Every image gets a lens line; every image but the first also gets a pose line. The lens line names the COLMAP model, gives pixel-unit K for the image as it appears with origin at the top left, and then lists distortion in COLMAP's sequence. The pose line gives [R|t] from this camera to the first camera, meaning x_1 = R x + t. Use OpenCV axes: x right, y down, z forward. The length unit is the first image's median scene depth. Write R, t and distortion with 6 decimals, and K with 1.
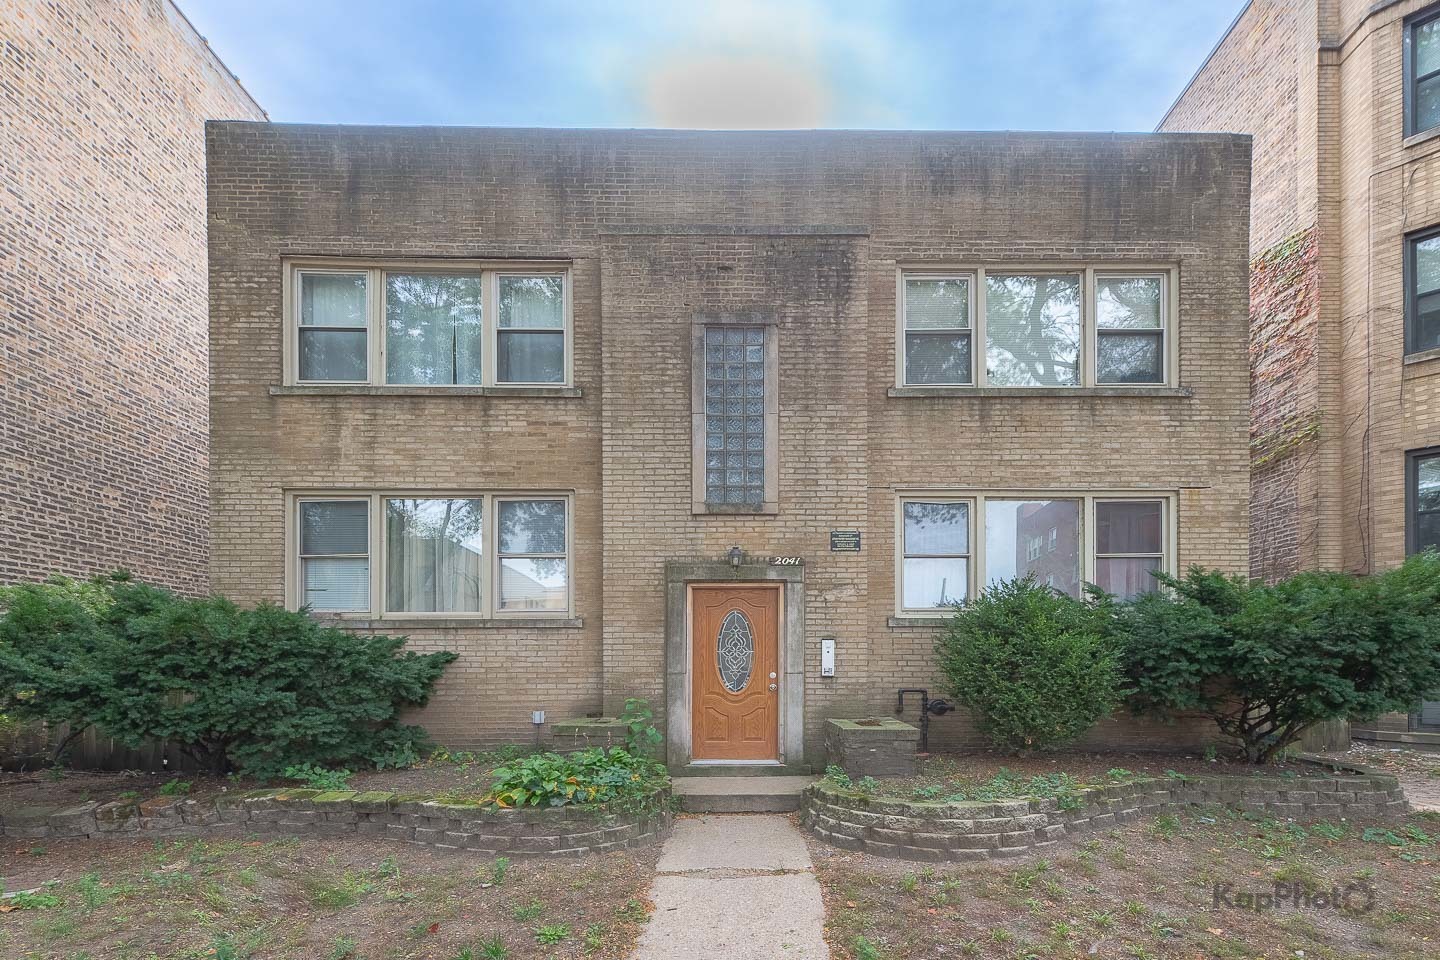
lens RADIAL K [[567.8, 0, 698.4], [0, 567.8, 470.0], [0, 0, 1]] dist [0.010967, -0.002645]
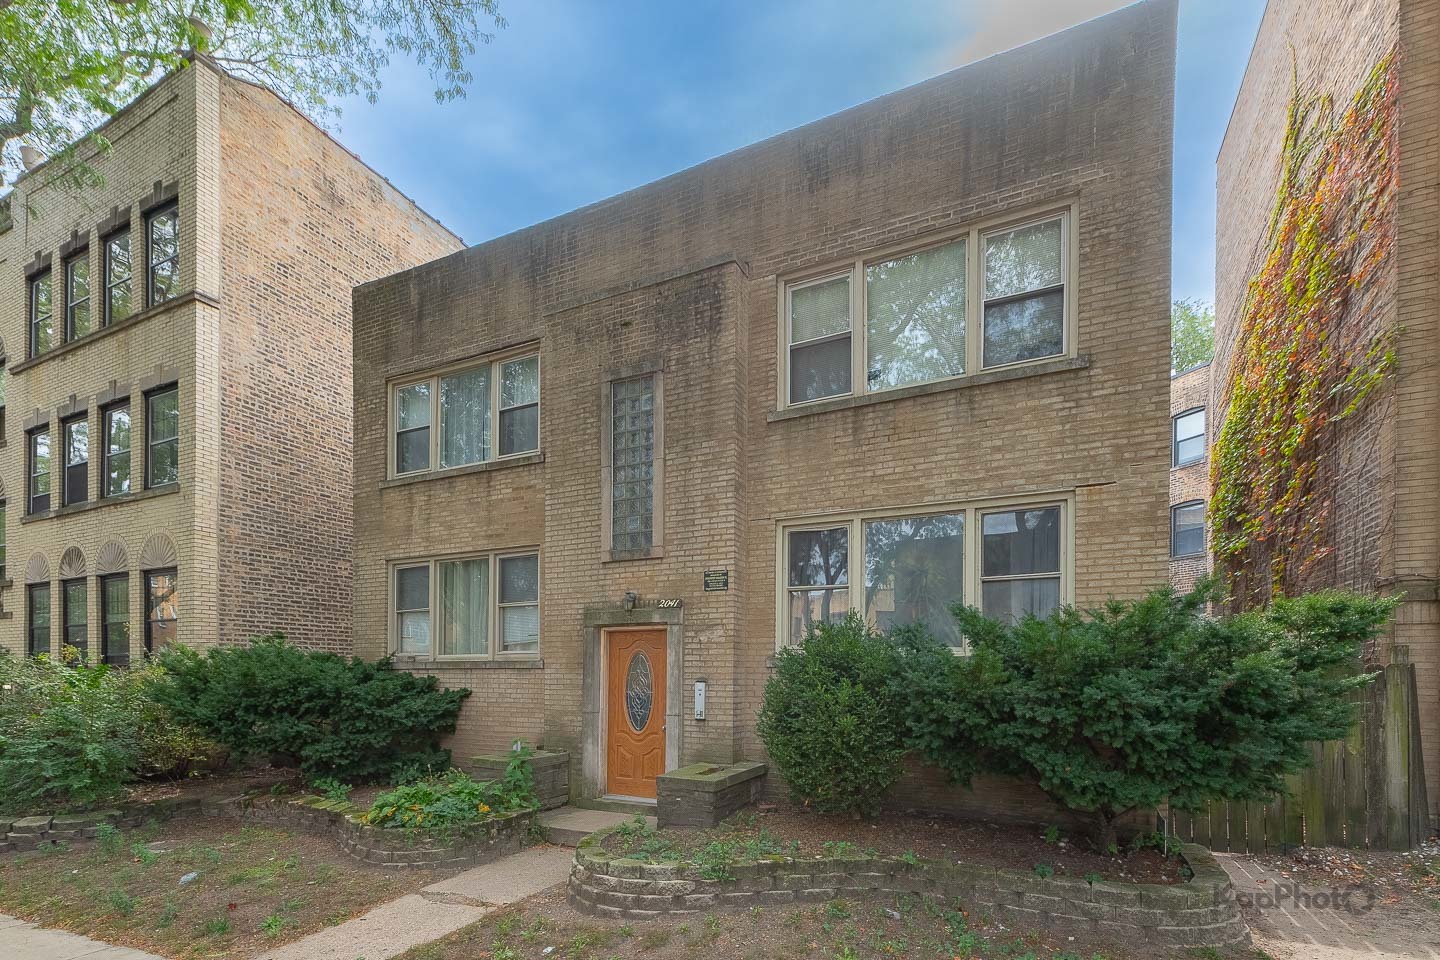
lens RADIAL K [[567.8, 0, 648.4], [0, 567.8, 474.4], [0, 0, 1]] dist [0.010967, -0.002645]
pose [[0.911152, -0.146052, -0.385318, 0.466305], [0.139211, 0.989205, -0.045760, -0.024078], [0.387842, -0.011946, 0.921648, 0.036892]]
